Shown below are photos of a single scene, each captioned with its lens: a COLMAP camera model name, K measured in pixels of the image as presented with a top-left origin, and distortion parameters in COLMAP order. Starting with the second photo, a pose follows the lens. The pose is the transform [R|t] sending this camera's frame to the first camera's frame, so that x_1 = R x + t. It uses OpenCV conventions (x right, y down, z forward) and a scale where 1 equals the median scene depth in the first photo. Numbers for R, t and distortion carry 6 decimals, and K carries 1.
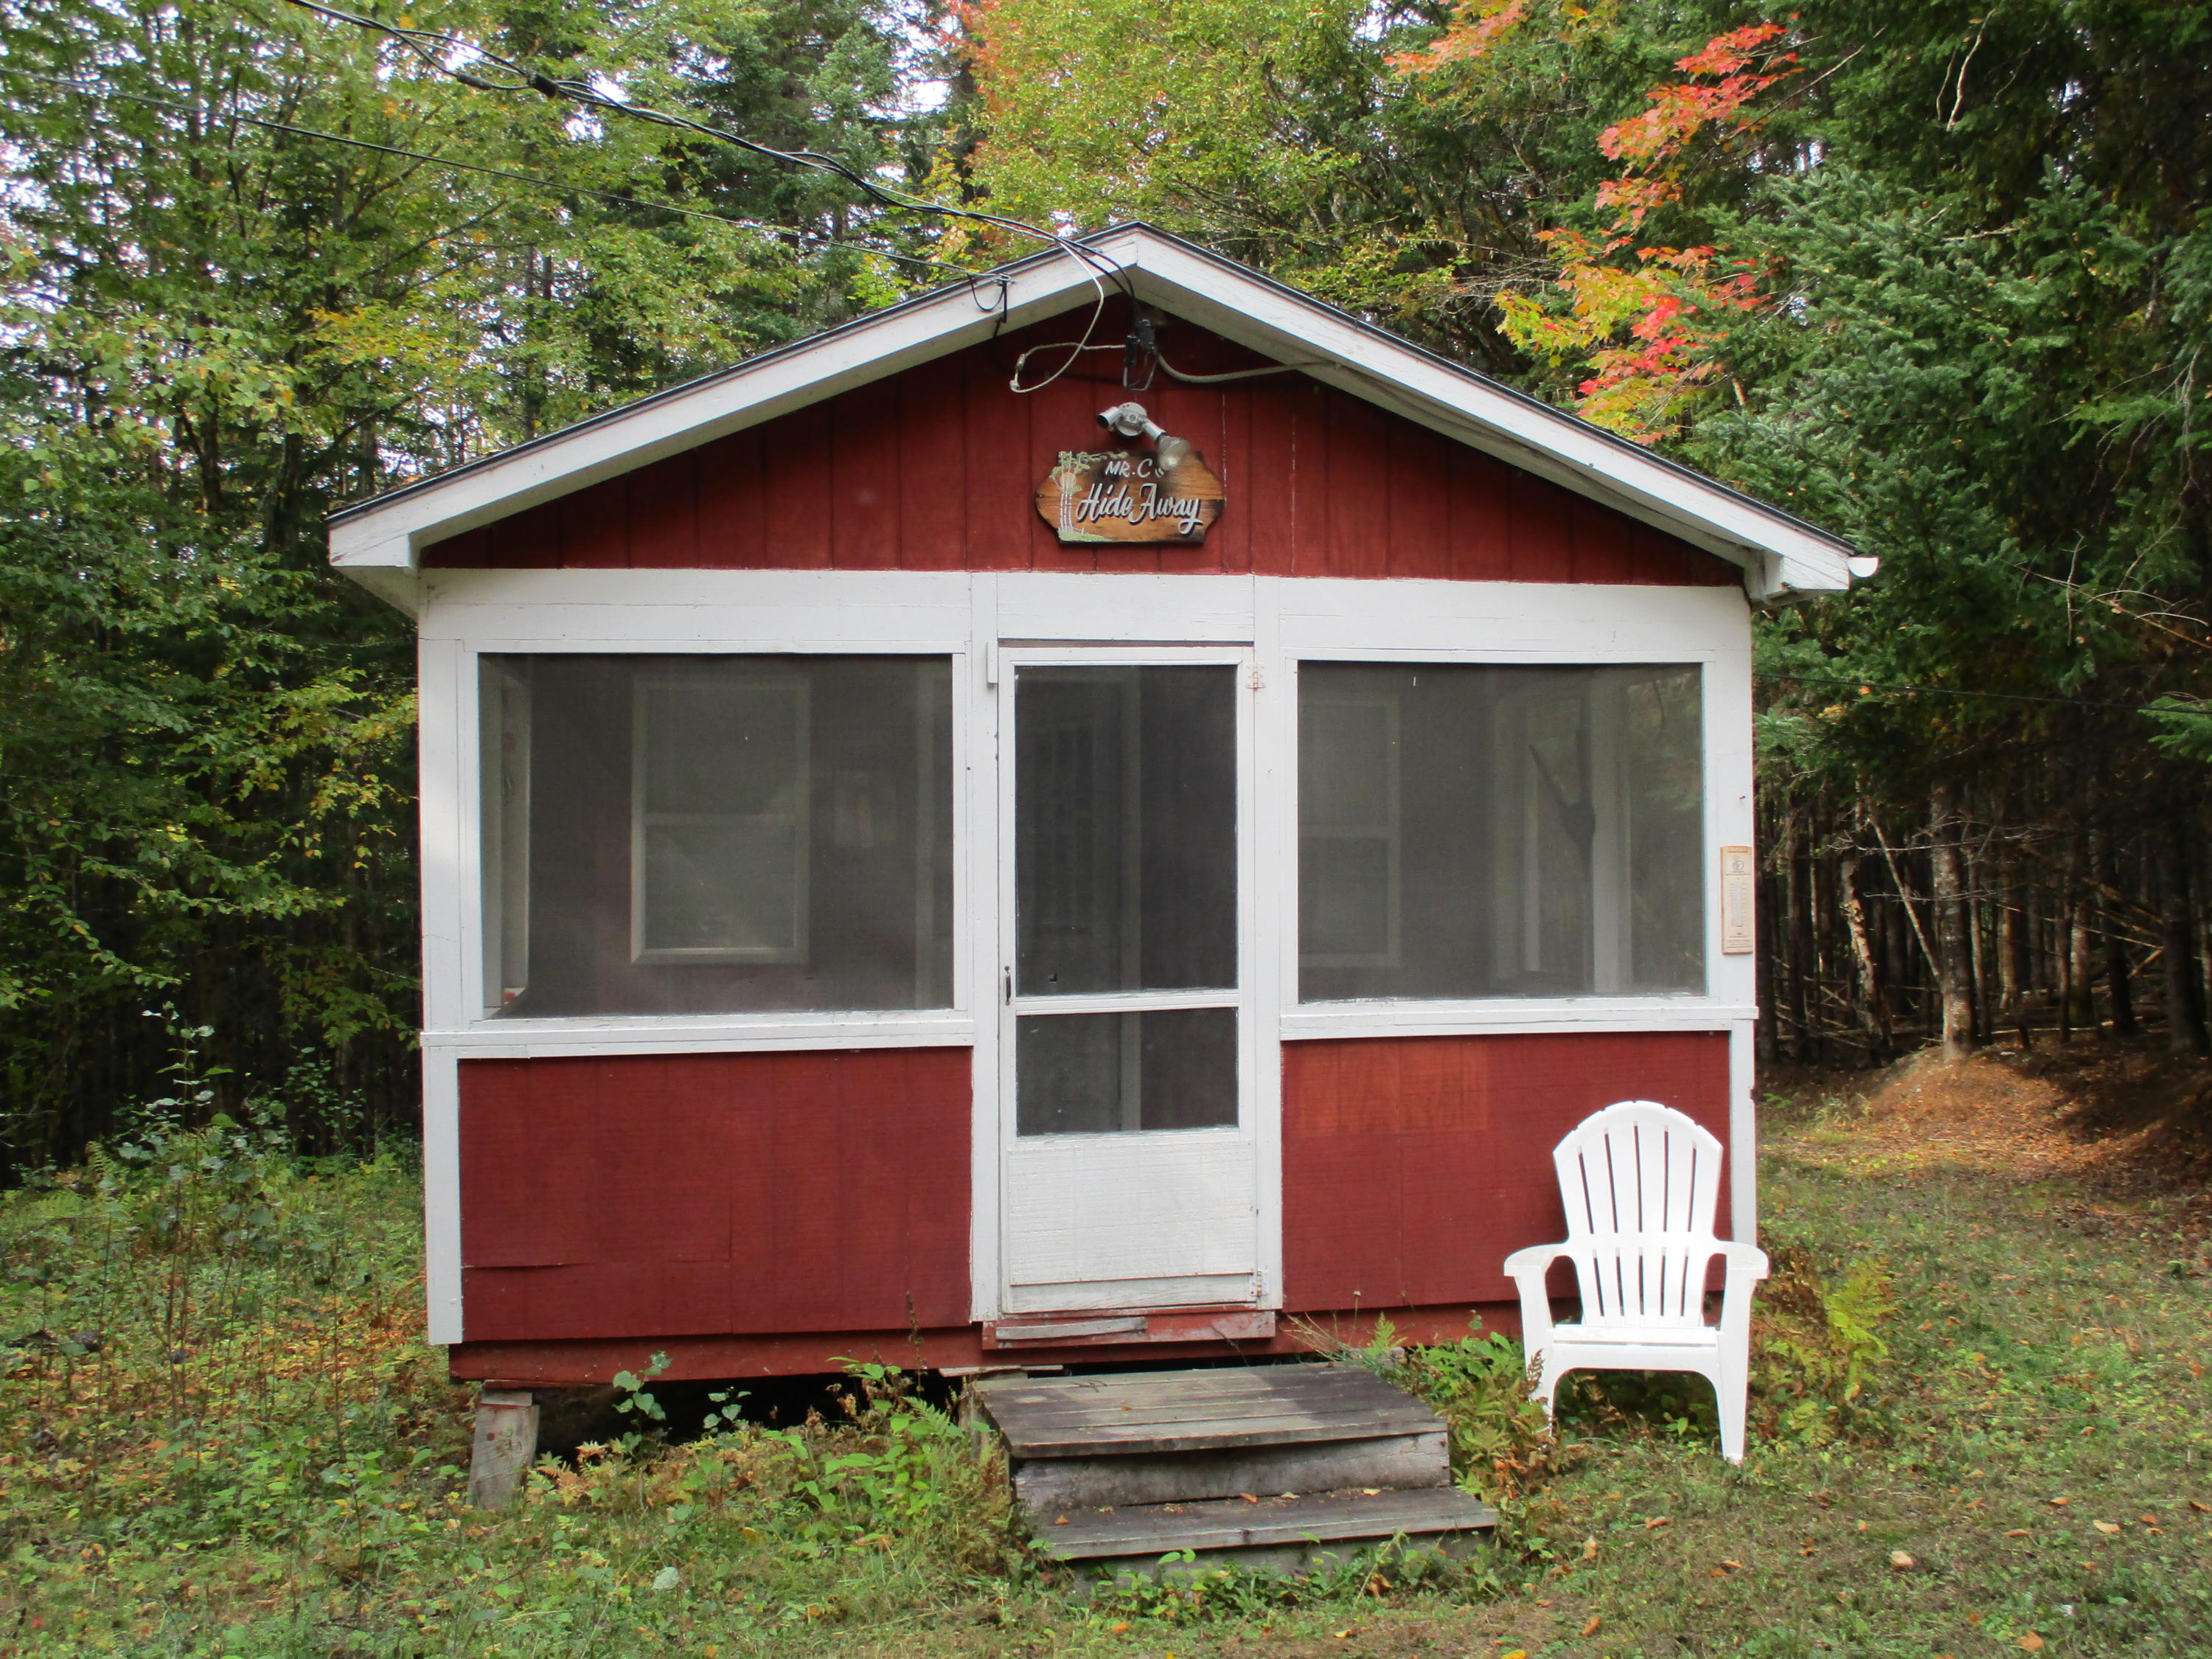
lens RADIAL K [[2272.6, 0, 1100.3], [0, 2272.6, 791.1], [0, 0, 1]] dist [-0.086719, 0.016797]
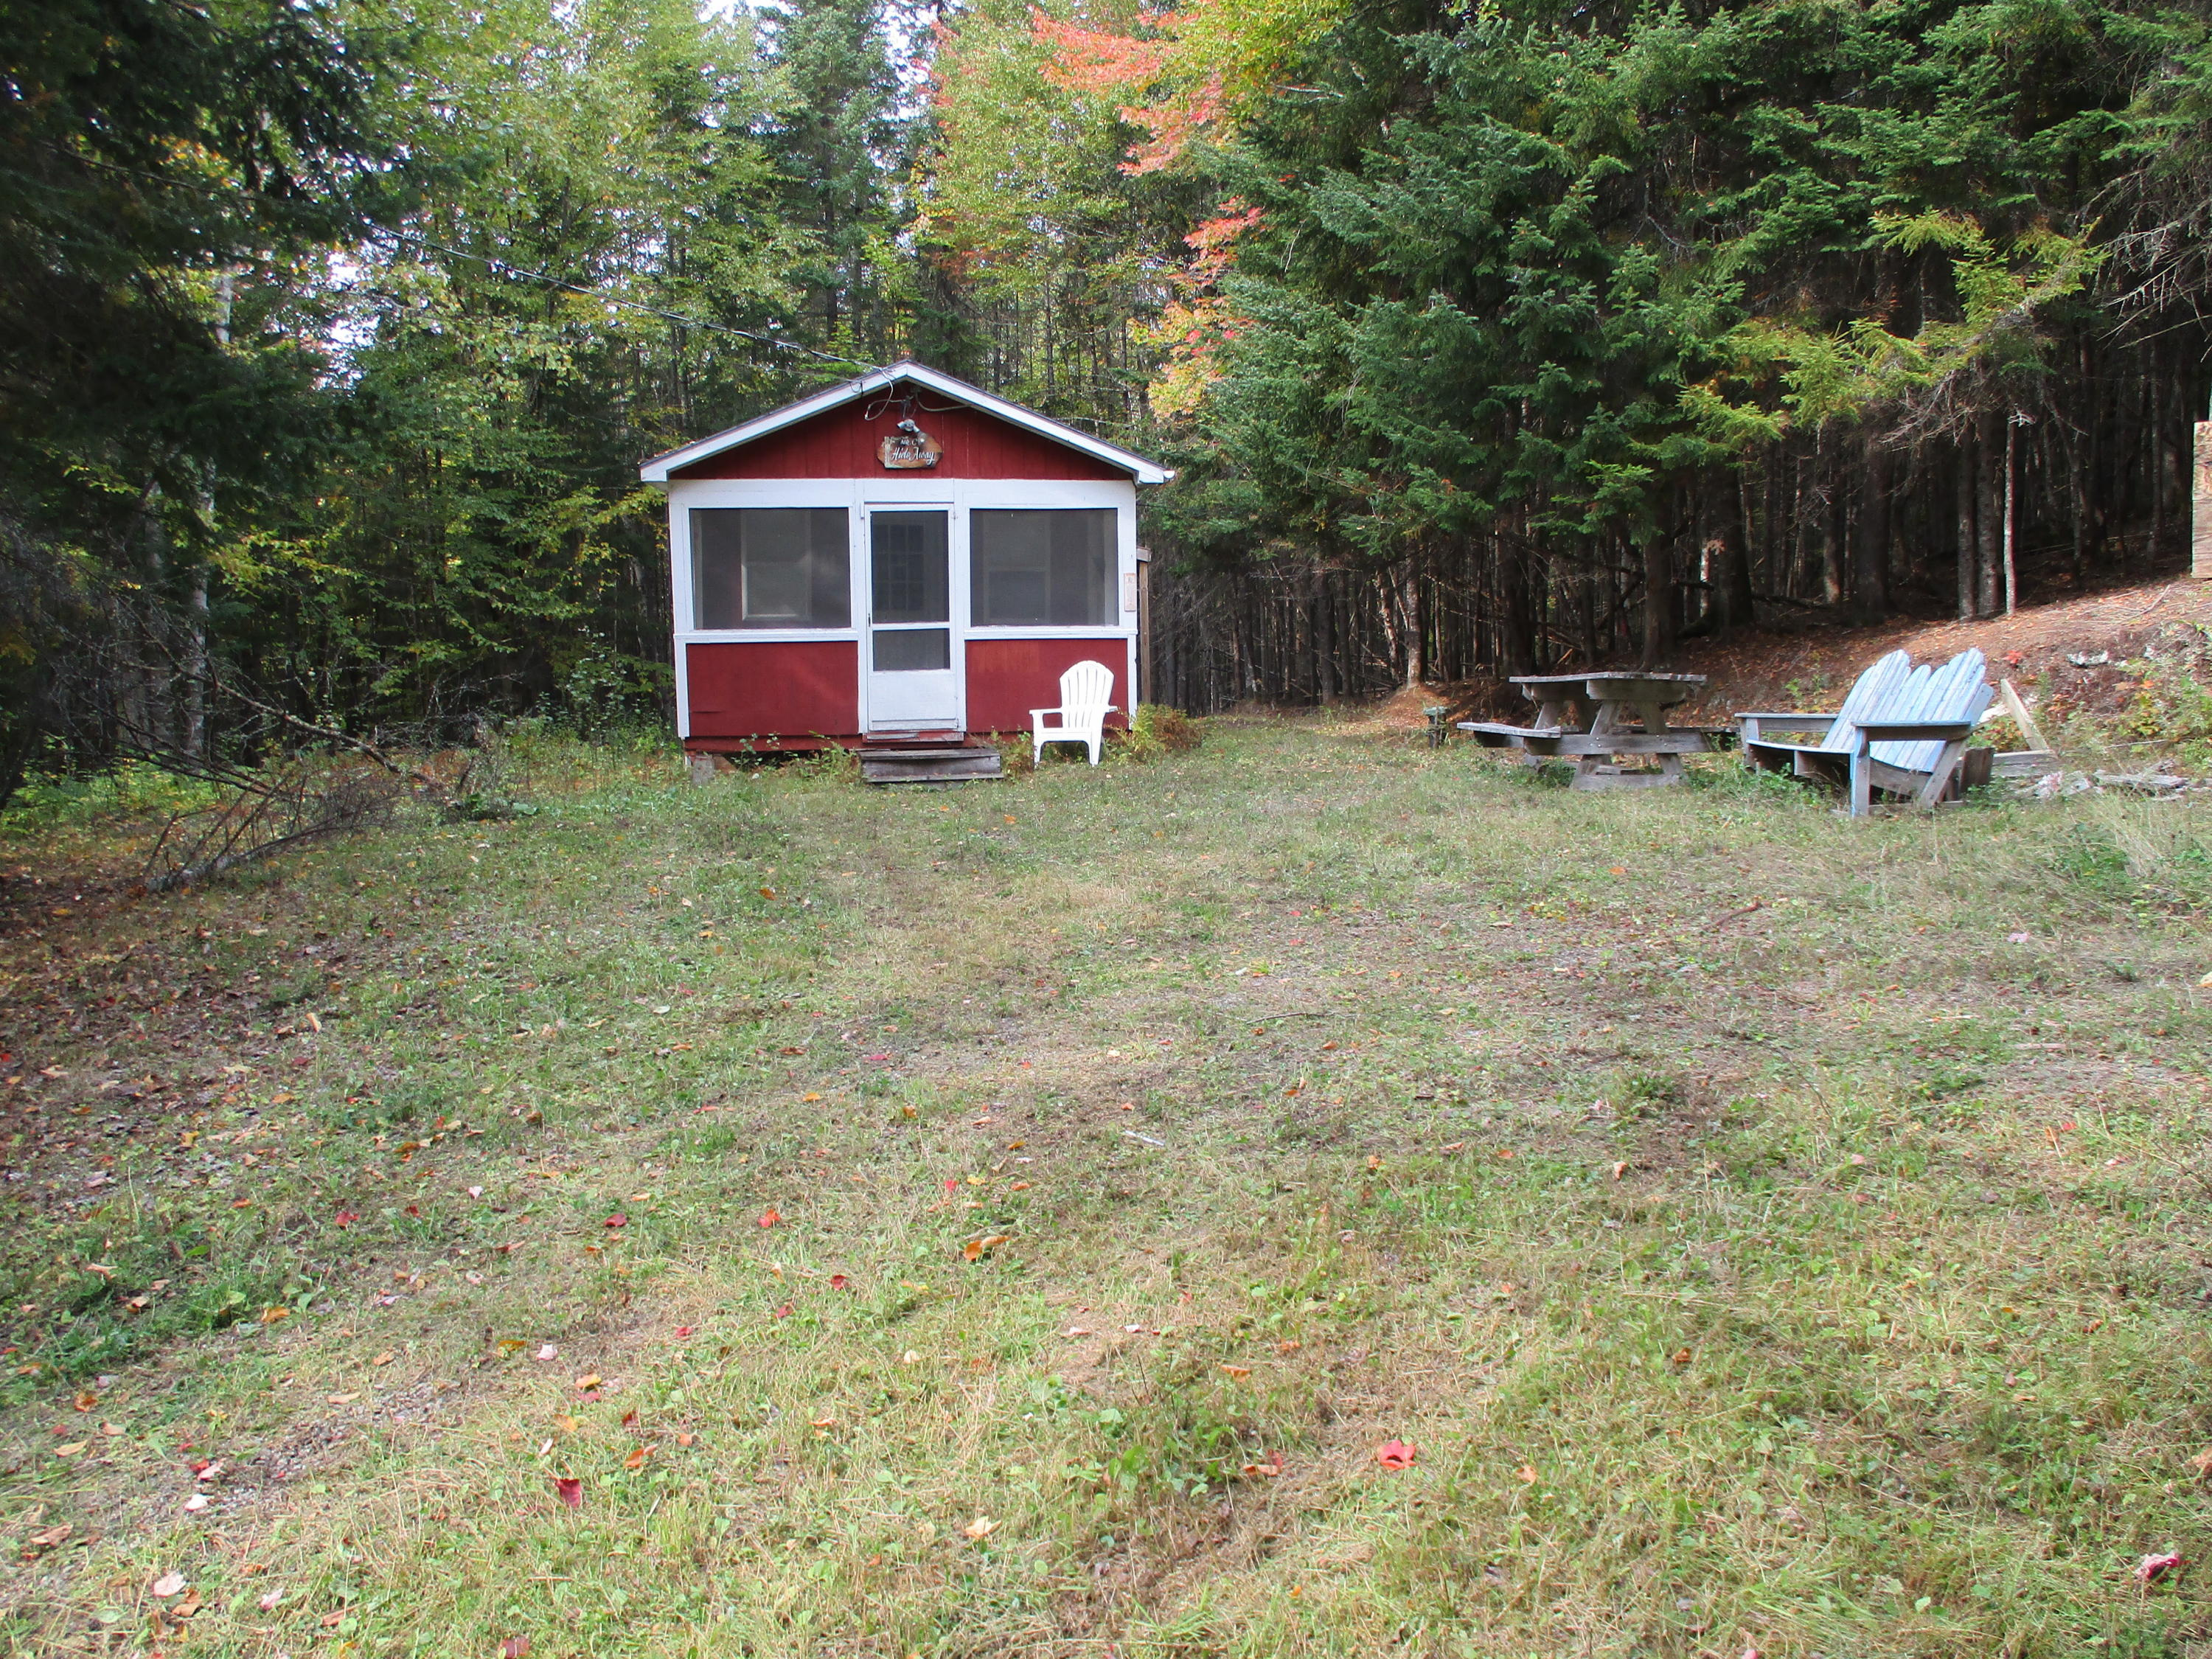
lens RADIAL K [[1820.8, 0, 1115.3], [0, 1820.8, 791.0], [0, 0, 1]] dist [-0.033161, 0.003284]
pose [[0.999988, 0.000117, -0.004811, 0.288180], [0.000526, 0.991052, 0.133473, -0.009903], [0.004783, -0.133474, 0.991041, -1.365050]]
